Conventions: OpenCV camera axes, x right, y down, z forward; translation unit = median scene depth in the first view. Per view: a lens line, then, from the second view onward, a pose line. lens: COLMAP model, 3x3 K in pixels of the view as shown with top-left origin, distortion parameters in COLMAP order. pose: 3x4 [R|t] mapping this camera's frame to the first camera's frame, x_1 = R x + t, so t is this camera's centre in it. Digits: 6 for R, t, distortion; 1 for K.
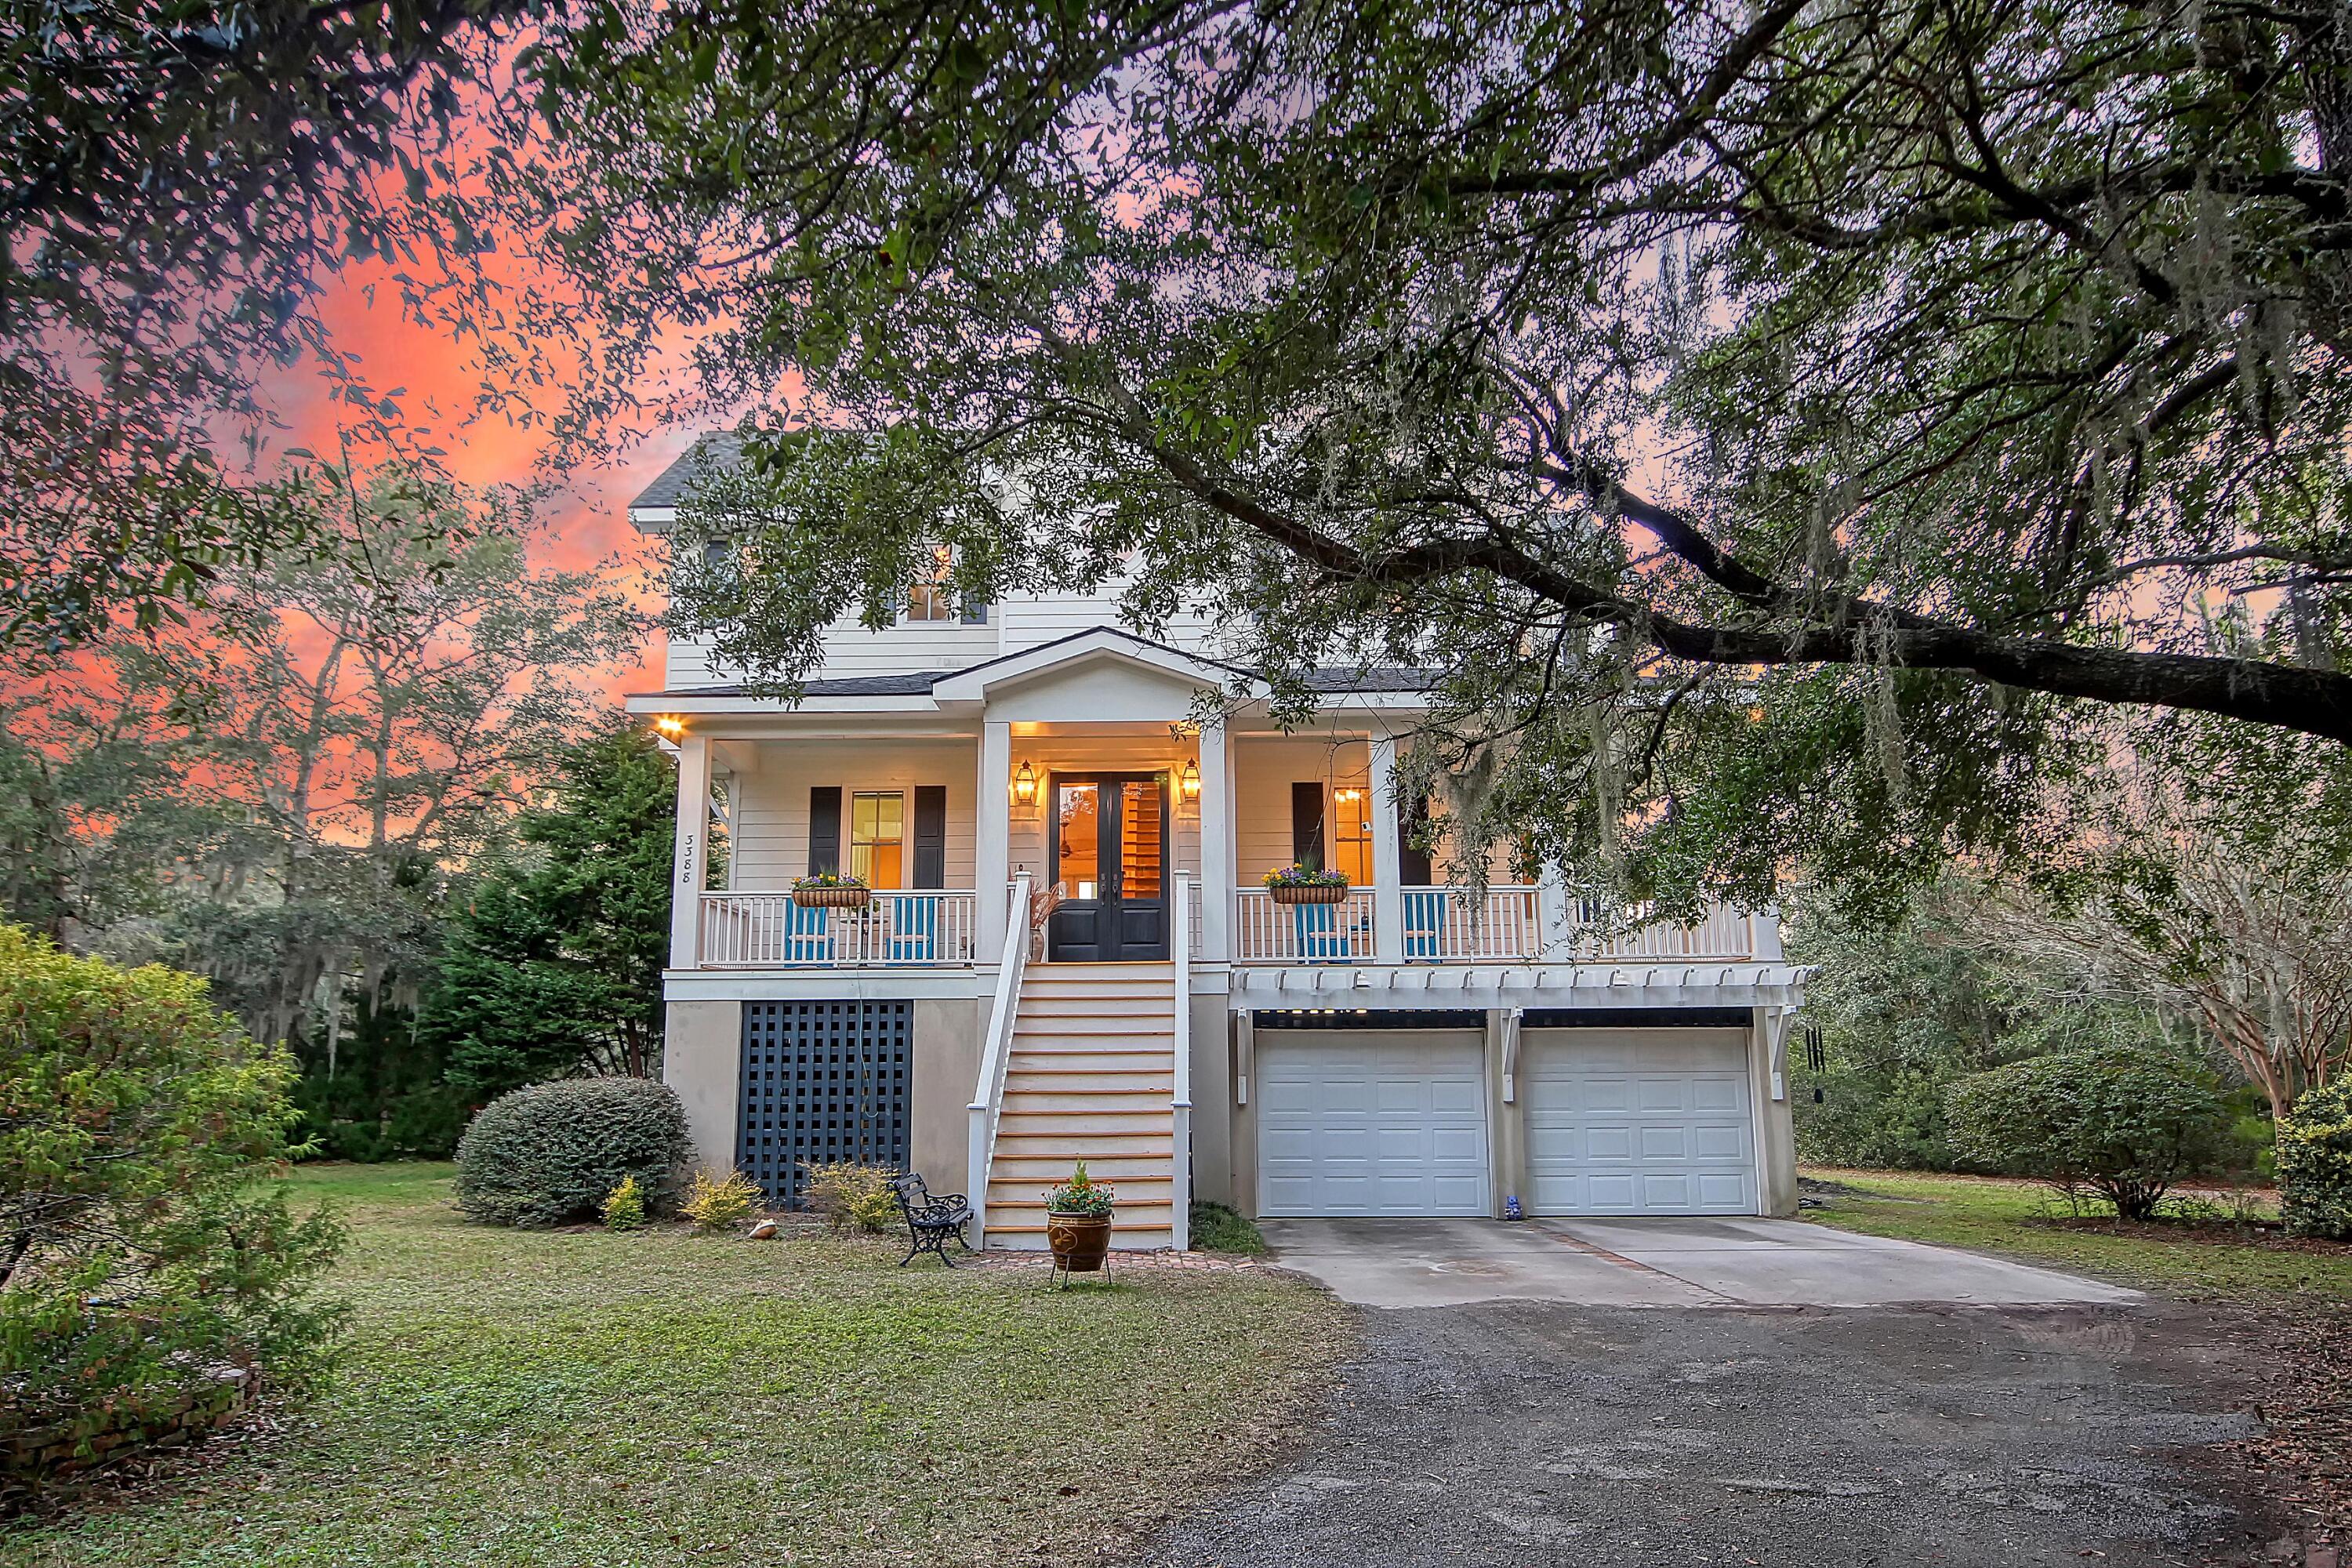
lens RADIAL K [[1576.9, 0, 1176.0], [0, 1576.9, 784.0], [0, 0, 1]] dist [-0.004838, -0.000929]
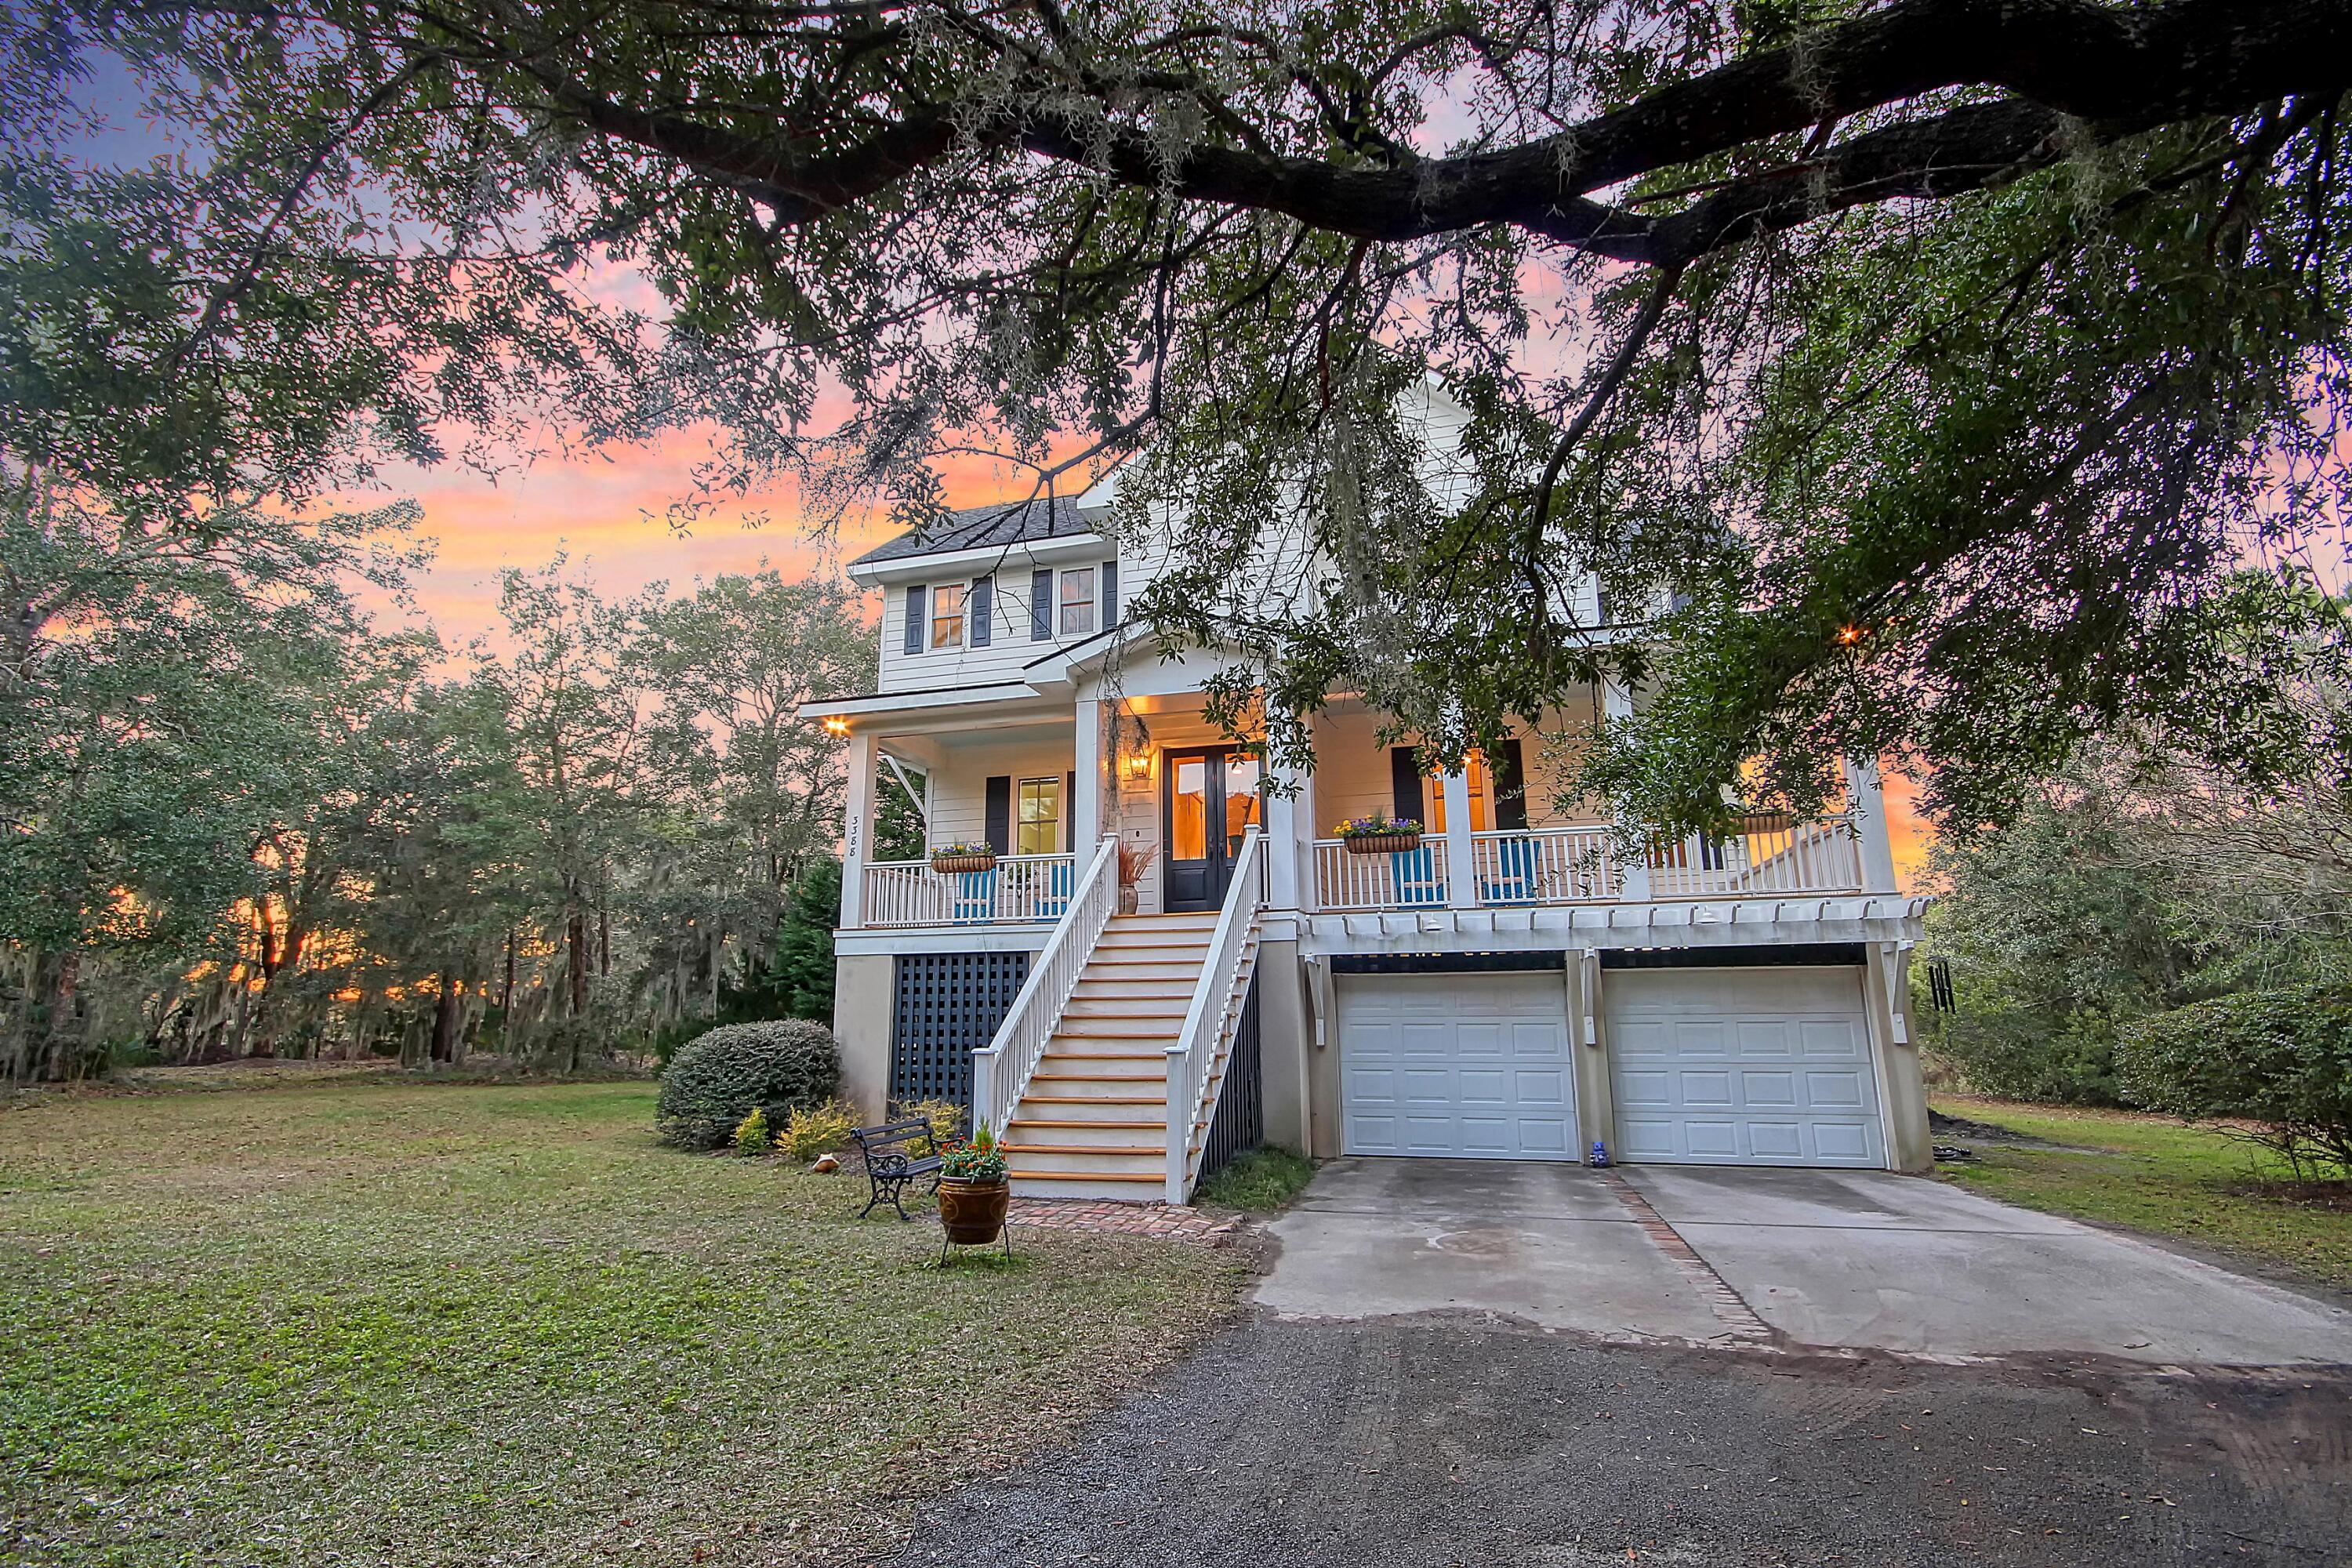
lens RADIAL K [[1087.1, 0, 1176.0], [0, 1087.1, 784.0], [0, 0, 1]] dist [0.001211, -0.011536]
pose [[0.963609, -0.057410, -0.261078, 0.146444], [0.051062, 0.998213, -0.031037, 0.046703], [0.262393, 0.016576, 0.964819, 0.273346]]
